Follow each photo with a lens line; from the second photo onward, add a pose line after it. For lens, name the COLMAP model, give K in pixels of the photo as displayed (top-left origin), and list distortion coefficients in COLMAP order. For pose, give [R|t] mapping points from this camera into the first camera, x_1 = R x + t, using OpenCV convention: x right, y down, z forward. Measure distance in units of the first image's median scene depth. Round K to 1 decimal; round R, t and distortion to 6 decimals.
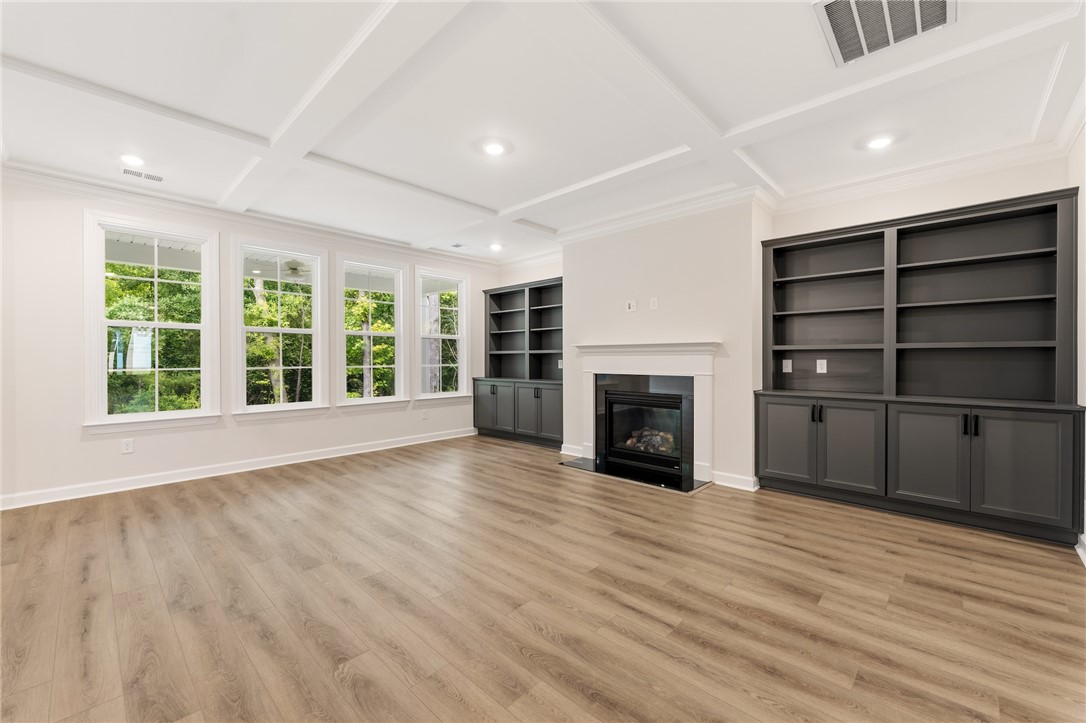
lens RADIAL K [[436.1, 0, 542.9], [0, 436.1, 358.6], [0, 0, 1]] dist [-0.001780, 0.000104]
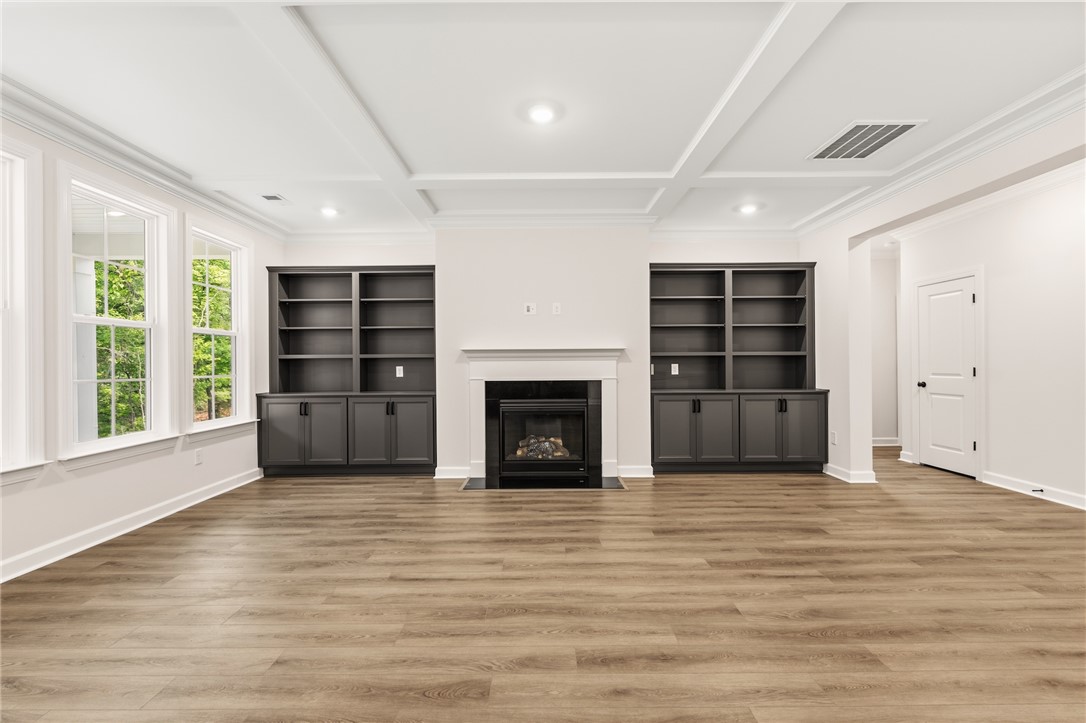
lens RADIAL K [[477.5, 0, 545.1], [0, 477.5, 359.7], [0, 0, 1]] dist [-0.001291, 0.000390]
pose [[0.722983, 0.001049, 0.690865, -0.536465], [0.006478, 0.999945, -0.008298, -0.000368], [-0.690835, 0.010475, 0.722936, 0.241872]]
